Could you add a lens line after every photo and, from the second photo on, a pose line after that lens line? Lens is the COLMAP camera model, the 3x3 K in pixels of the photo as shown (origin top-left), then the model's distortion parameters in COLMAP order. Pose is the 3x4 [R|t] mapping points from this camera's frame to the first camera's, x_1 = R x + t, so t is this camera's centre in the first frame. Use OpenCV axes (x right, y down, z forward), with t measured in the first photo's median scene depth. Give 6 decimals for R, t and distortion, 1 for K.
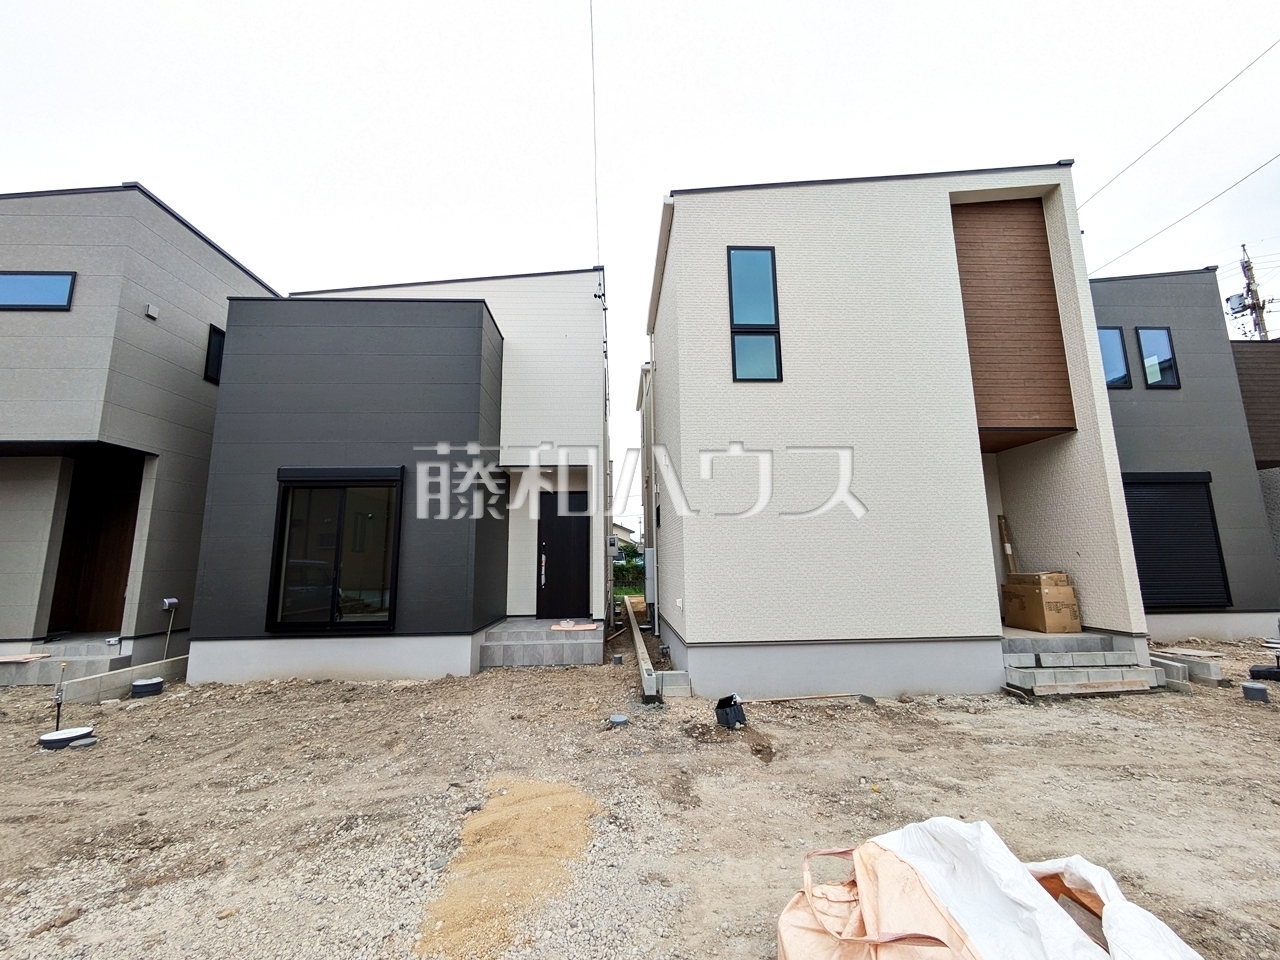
lens RADIAL K [[507.3, 0, 638.6], [0, 507.3, 481.6], [0, 0, 1]] dist [0.001349, 0.000528]
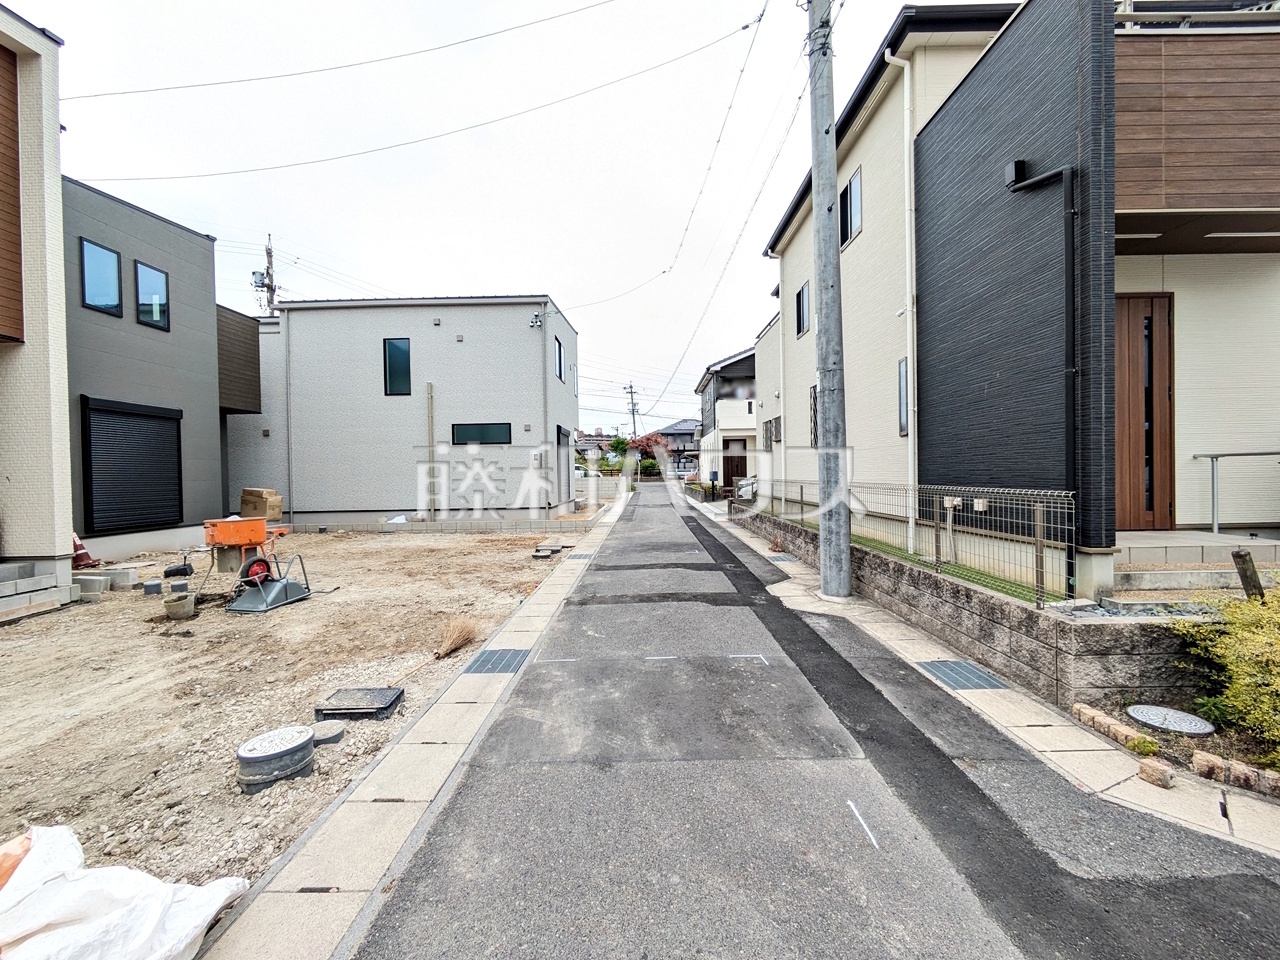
lens RADIAL K [[508.6, 0, 640.0], [0, 508.6, 480.0], [0, 0, 1]] dist [-0.001876, -0.000395]
pose [[0.061472, 0.001986, 0.998107, 0.034645], [-0.137451, 0.990487, 0.006495, -0.015621], [-0.988599, -0.137590, 0.061161, -0.169014]]
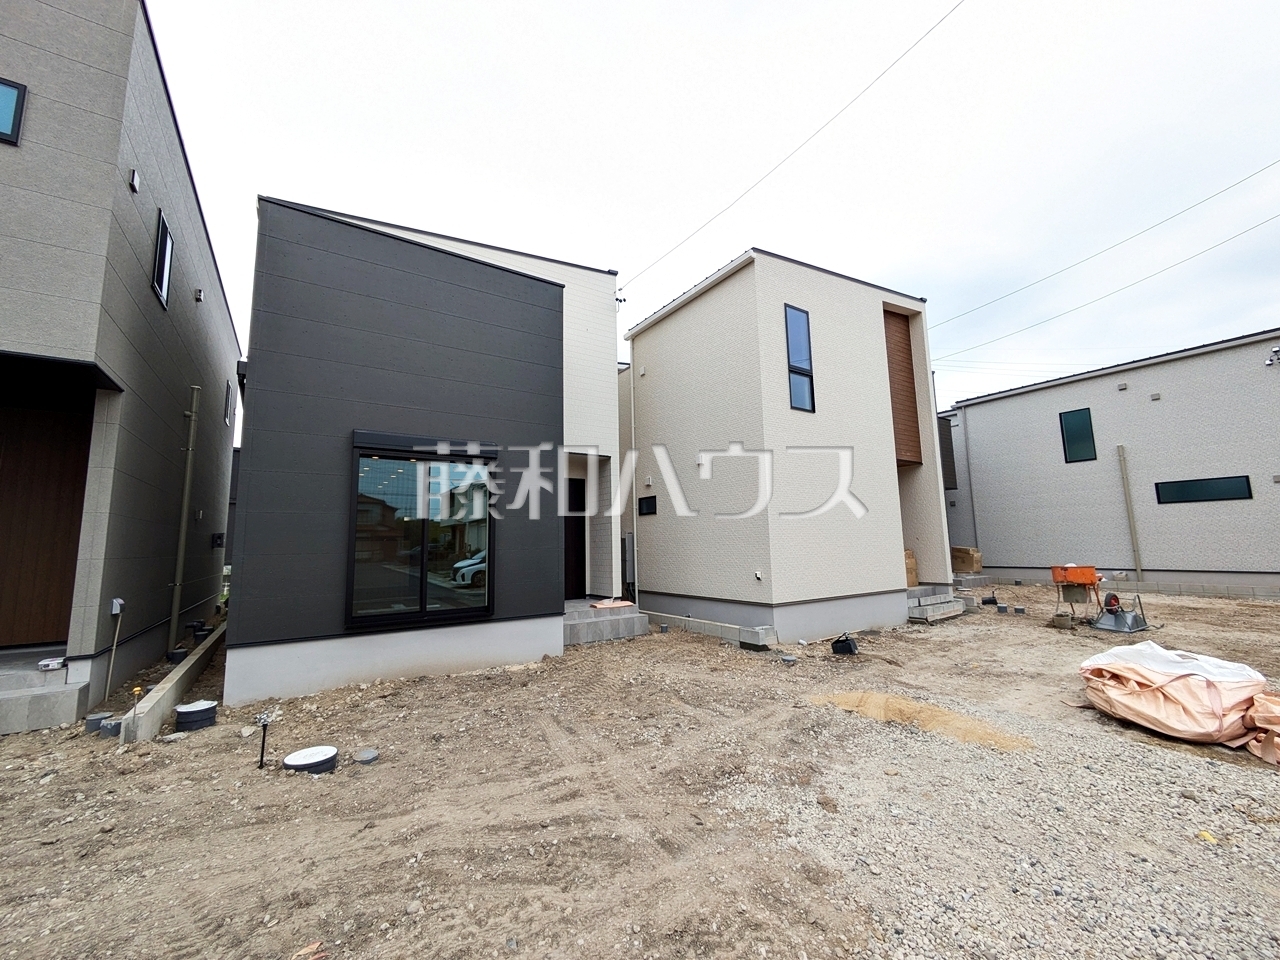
lens RADIAL K [[507.3, 0, 638.6], [0, 507.3, 481.6], [0, 0, 1]] dist [0.001349, 0.000528]
pose [[0.855624, 0.062461, 0.513816, -0.780446], [-0.072163, 0.997392, -0.001078, 0.023630], [-0.512544, -0.036156, 0.857900, 0.053604]]
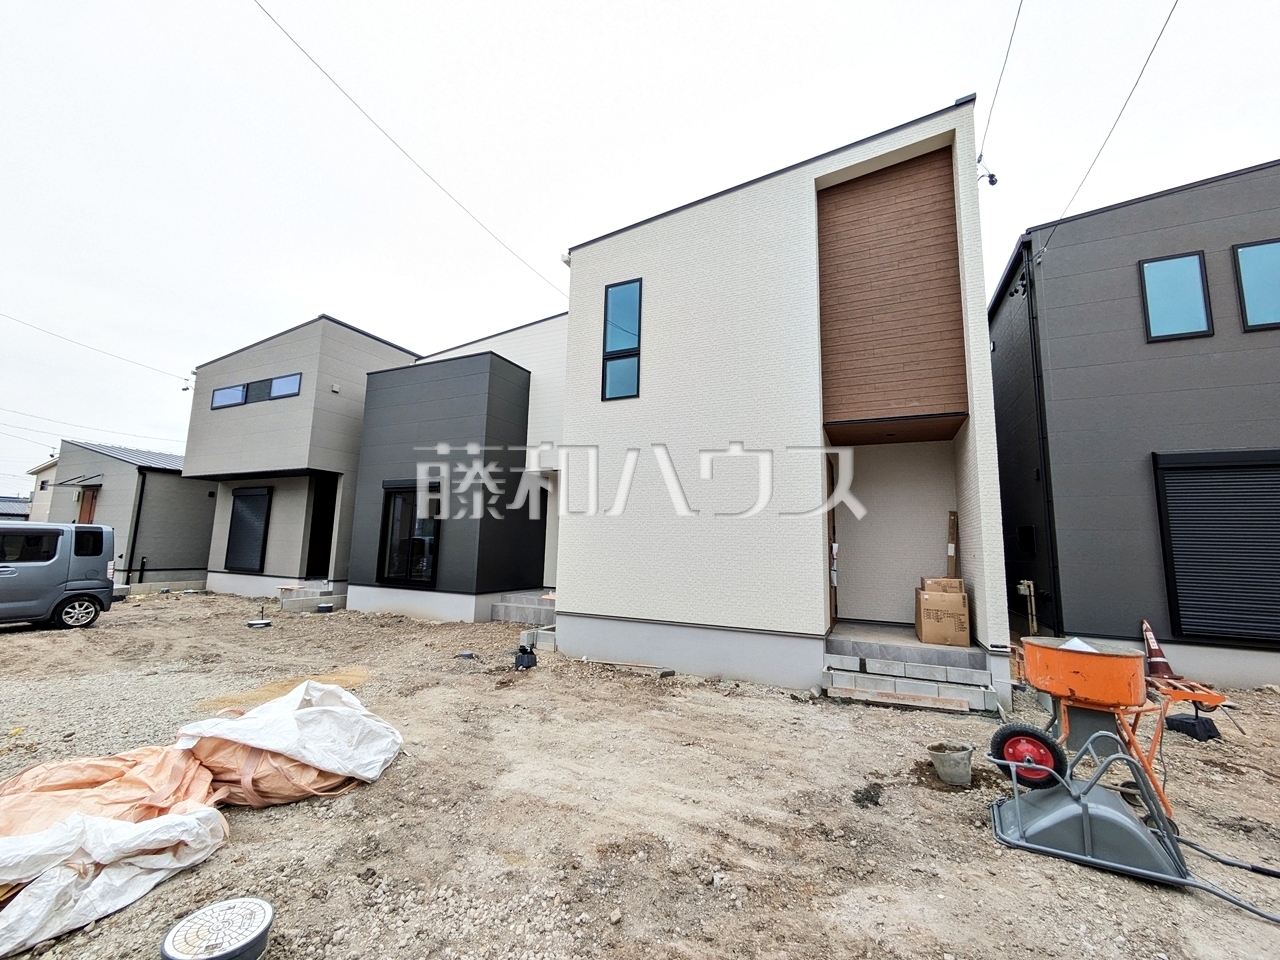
lens RADIAL K [[506.8, 0, 636.4], [0, 506.8, 481.3], [0, 0, 1]] dist [0.000086, 0.000091]
pose [[0.884546, -0.023470, -0.465862, 0.767329], [0.034967, 0.999260, 0.016050, -0.022053], [0.465141, -0.030487, 0.884712, -0.030664]]
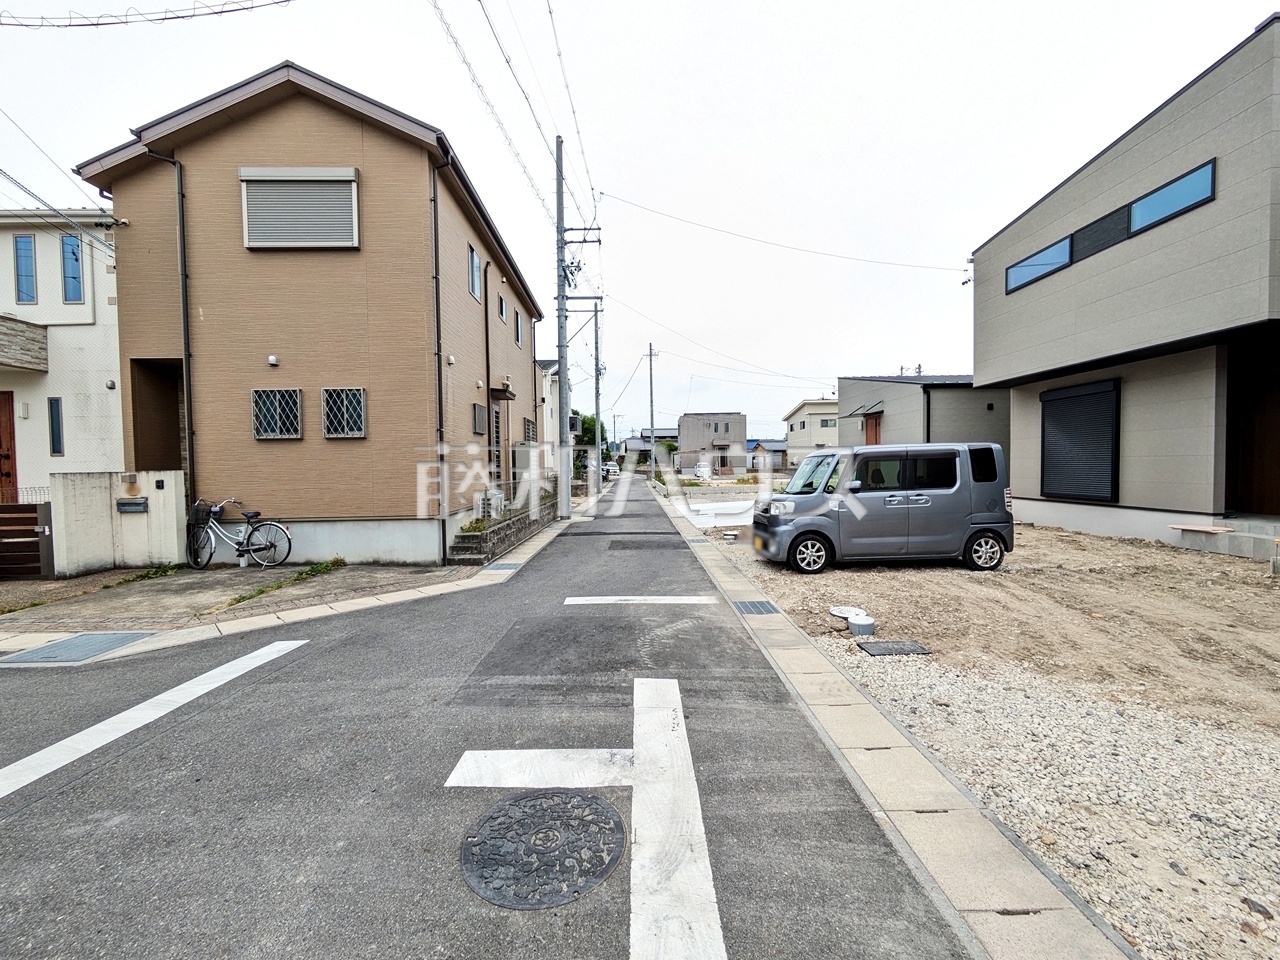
lens RADIAL K [[506.8, 0, 636.4], [0, 506.8, 481.3], [0, 0, 1]] dist [0.000086, 0.000091]
pose [[-0.043352, 0.046466, -0.997979, -0.035838], [0.171832, 0.984379, 0.038369, -0.020456], [0.984172, -0.169822, -0.050660, -0.182581]]
